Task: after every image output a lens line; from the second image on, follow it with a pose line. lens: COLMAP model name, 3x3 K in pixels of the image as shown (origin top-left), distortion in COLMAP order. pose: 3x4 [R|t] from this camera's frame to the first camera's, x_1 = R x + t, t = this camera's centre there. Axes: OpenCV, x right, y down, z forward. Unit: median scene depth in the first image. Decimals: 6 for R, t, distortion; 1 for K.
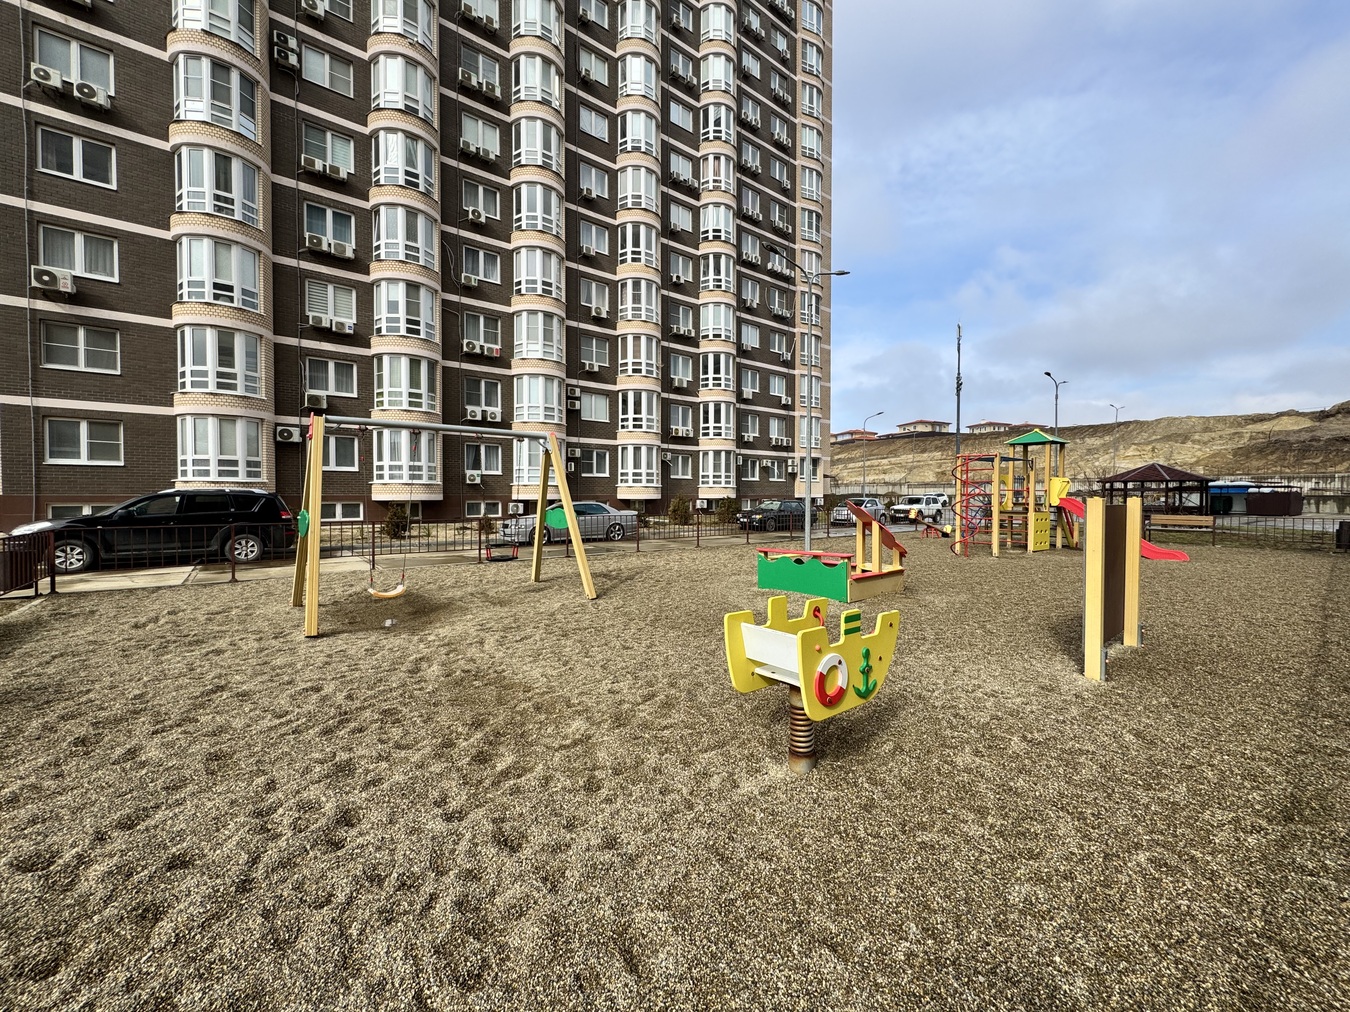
lens RADIAL K [[538.7, 0, 675.7], [0, 538.7, 504.7], [0, 0, 1]] dist [-0.003509, 0.000881]
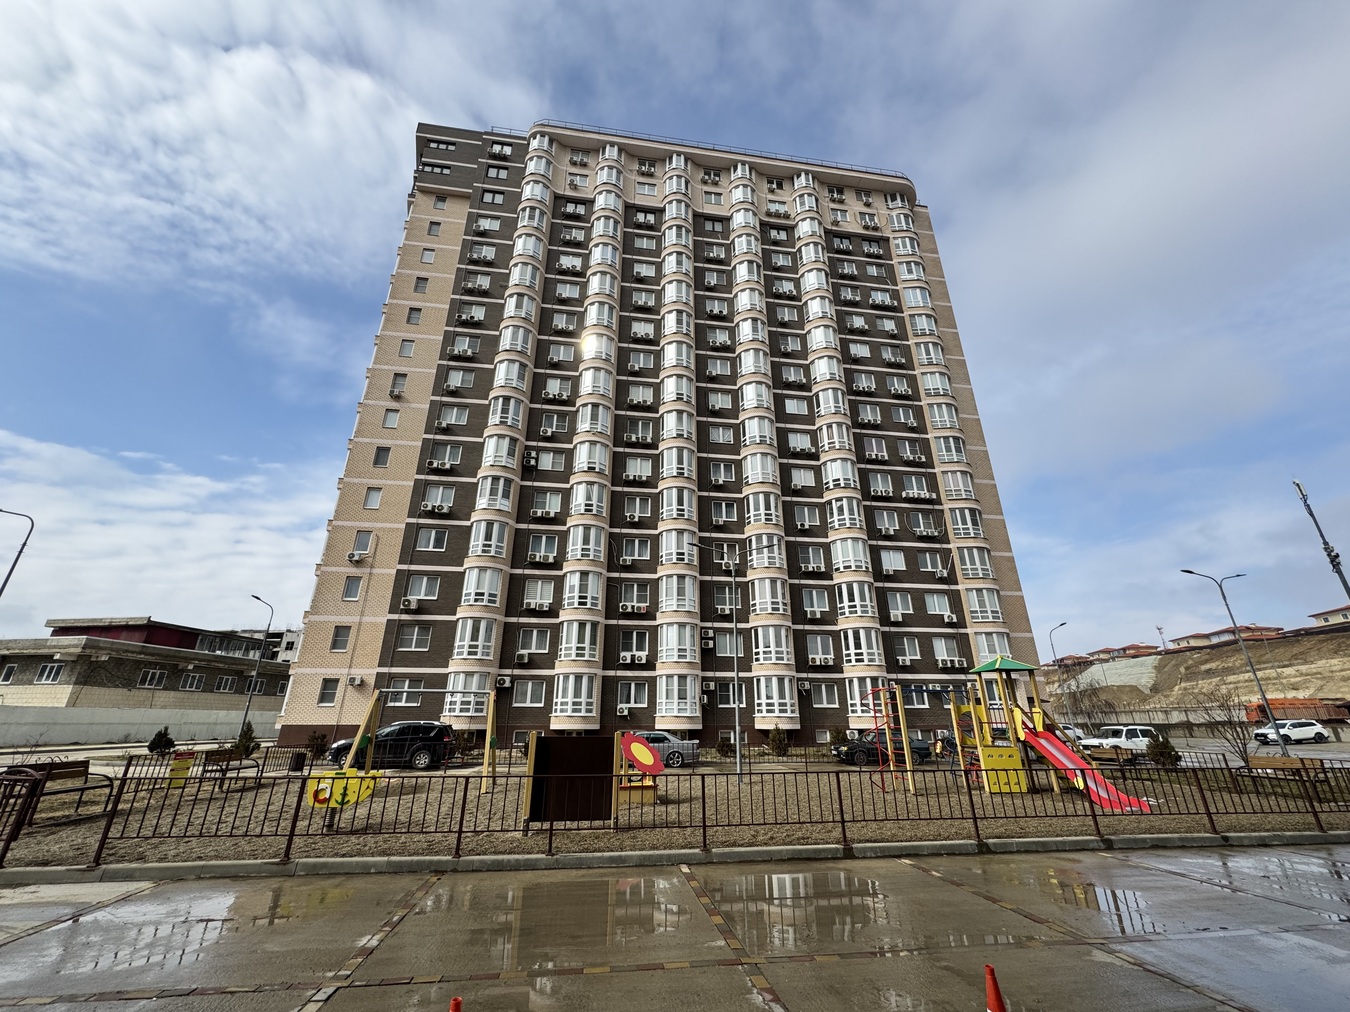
lens RADIAL K [[538.7, 0, 677.9], [0, 538.7, 503.1], [0, 0, 1]] dist [-0.003509, 0.000881]
pose [[0.865206, -0.188471, -0.464648, 0.330097], [-0.009932, 0.920046, -0.391684, -0.002806], [0.501319, 0.343502, 0.794157, -0.087791]]
